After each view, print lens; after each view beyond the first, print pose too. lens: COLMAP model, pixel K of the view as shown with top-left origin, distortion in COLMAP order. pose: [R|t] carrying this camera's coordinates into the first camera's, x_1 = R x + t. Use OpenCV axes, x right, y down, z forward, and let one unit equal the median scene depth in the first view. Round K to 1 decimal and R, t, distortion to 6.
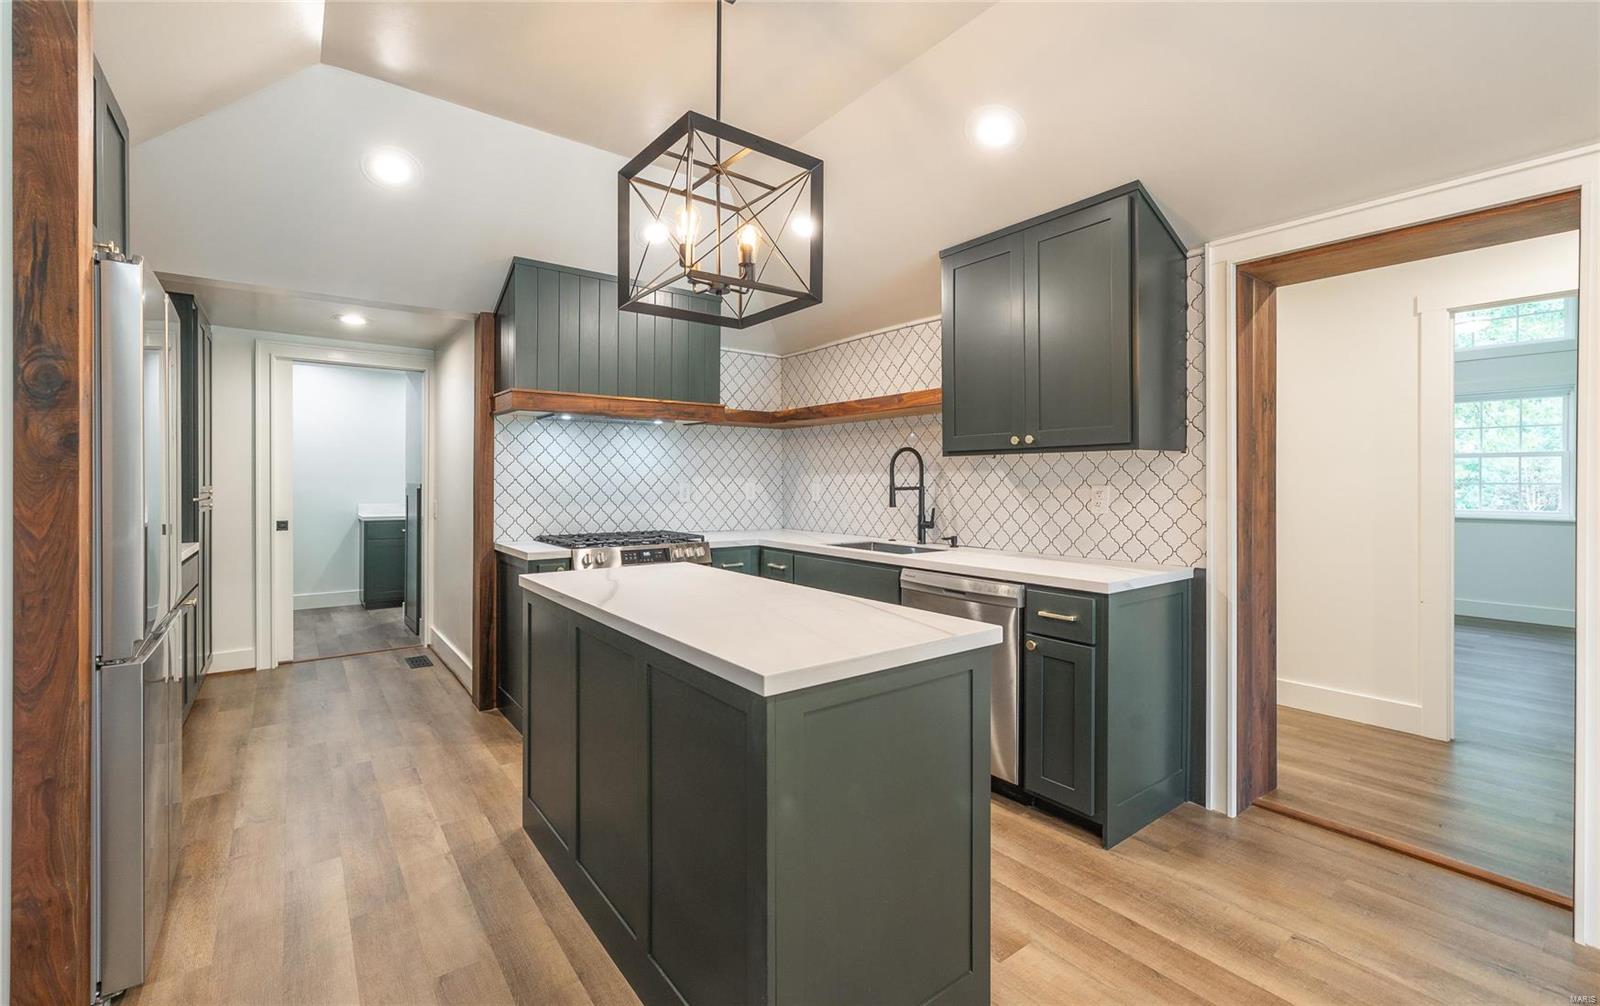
lens RADIAL K [[675.0, 0, 795.9], [0, 675.0, 488.8], [0, 0, 1]] dist [-0.001440, 0.000146]
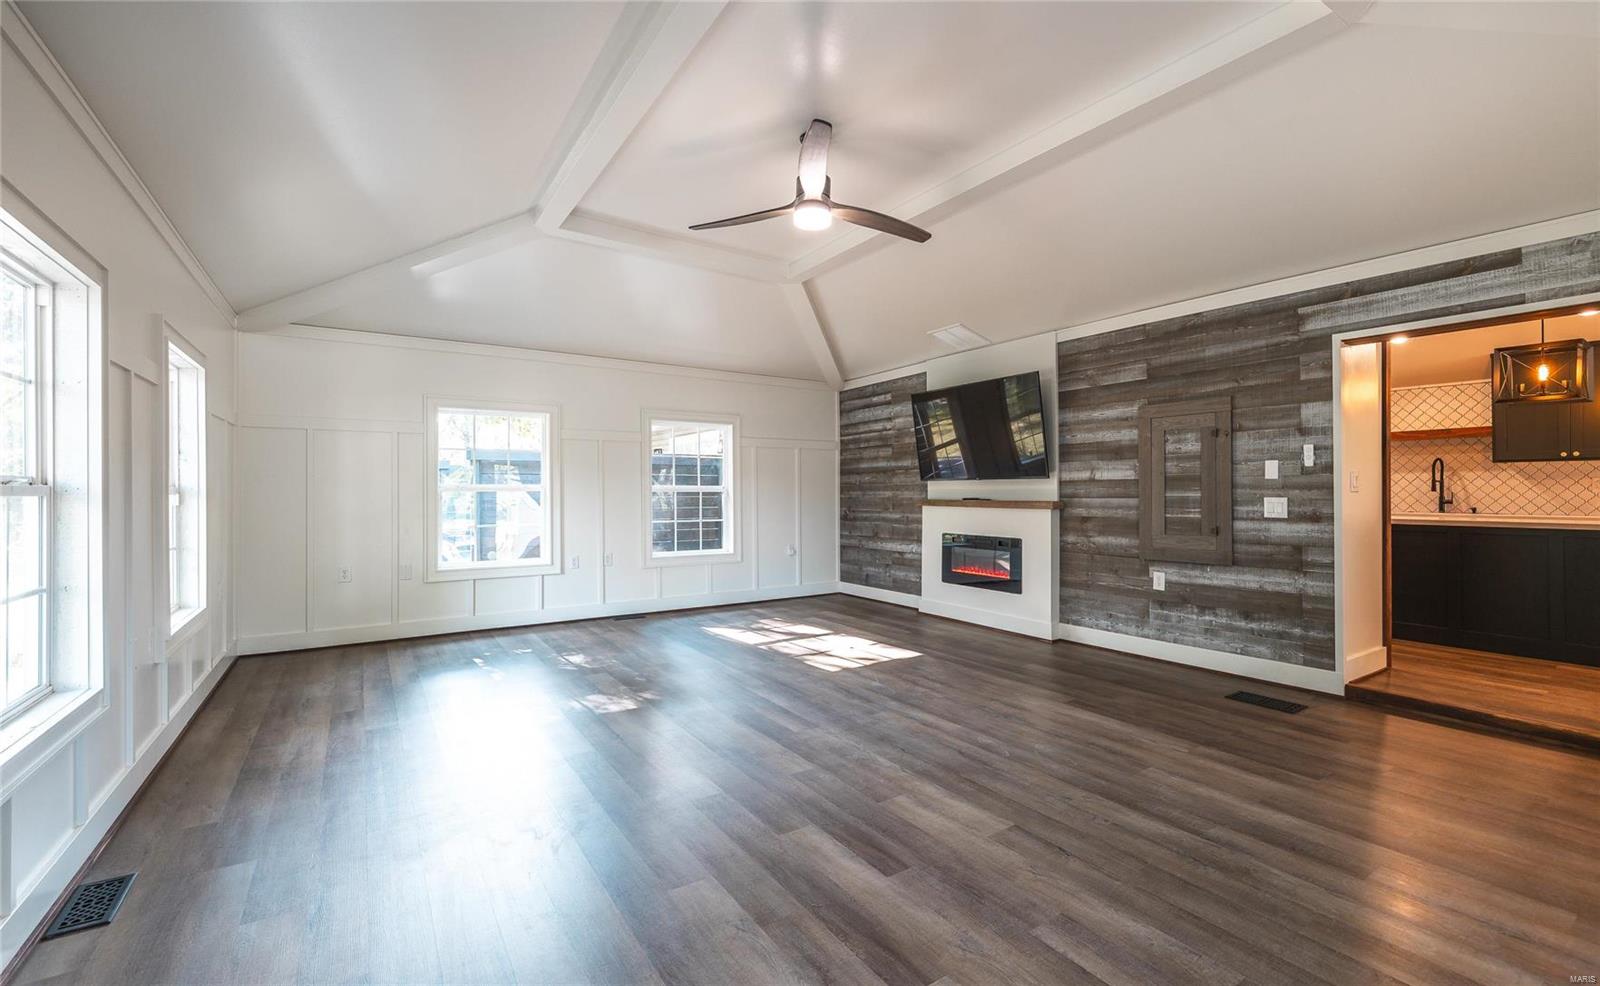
lens RADIAL K [[675.0, 0, 797.5], [0, 675.0, 491.7], [0, 0, 1]] dist [-0.001440, 0.000146]
pose [[0.998112, 0.000294, -0.061426, -1.371113], [-0.001092, 0.999915, -0.012965, 0.050579], [0.061417, 0.013008, 0.998027, -0.849417]]
